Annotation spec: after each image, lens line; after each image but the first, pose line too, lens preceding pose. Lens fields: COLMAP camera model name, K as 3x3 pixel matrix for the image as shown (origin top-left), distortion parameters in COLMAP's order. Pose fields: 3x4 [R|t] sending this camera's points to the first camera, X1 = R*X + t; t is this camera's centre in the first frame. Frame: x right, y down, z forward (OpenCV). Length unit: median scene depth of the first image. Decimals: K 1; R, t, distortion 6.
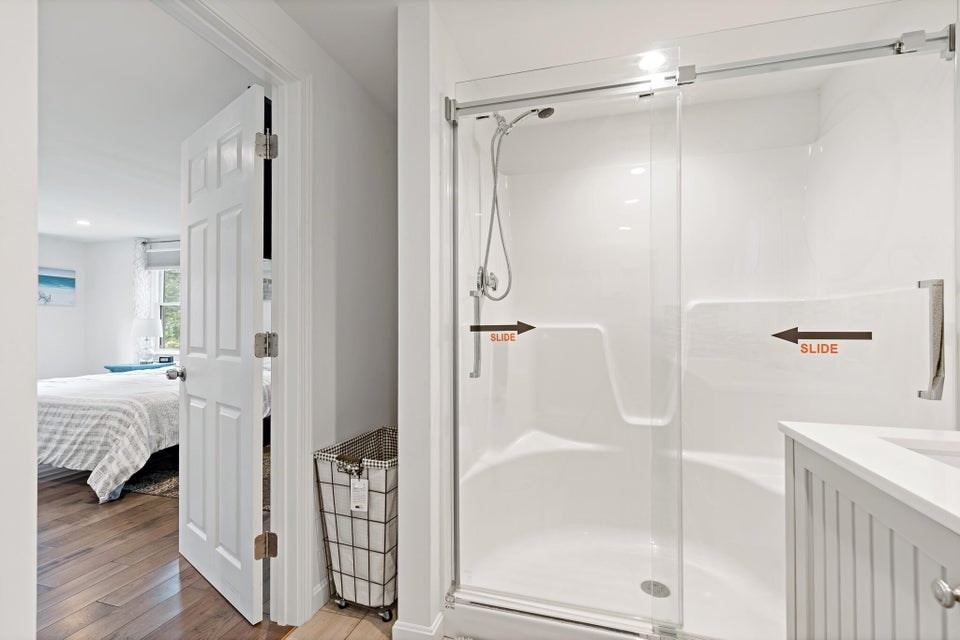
lens RADIAL K [[434.4, 0, 490.6], [0, 434.4, 337.4], [0, 0, 1]] dist [0.003494, -0.000717]
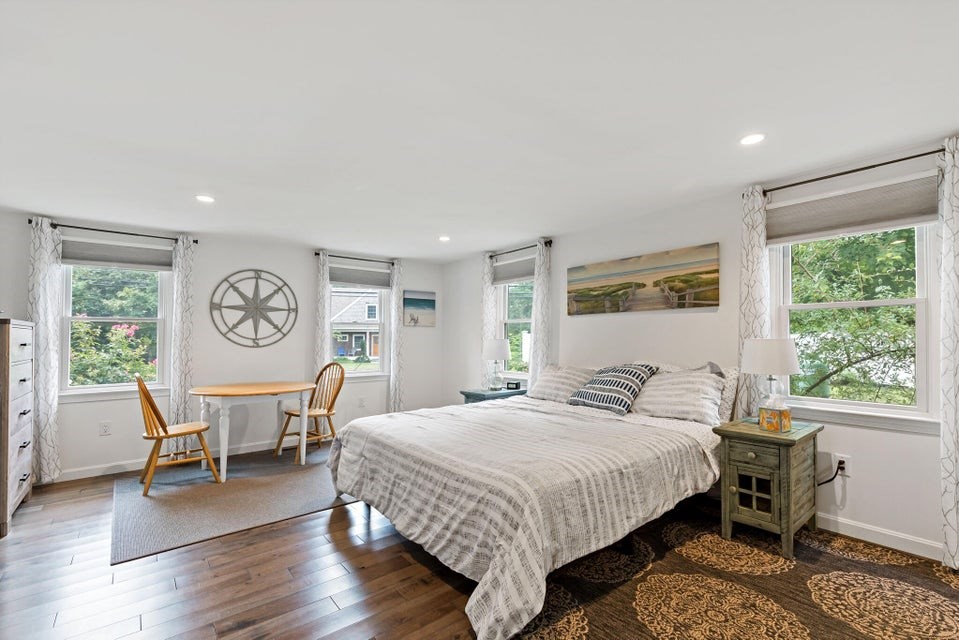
lens RADIAL K [[434.0, 0, 485.5], [0, 434.0, 328.7], [0, 0, 1]] dist [0.003494, -0.000717]
pose [[0.808696, -0.025079, -0.587692, -0.486748], [-0.000212, 0.999078, -0.042927, -0.043640], [0.588227, 0.034839, 0.807945, 0.461264]]
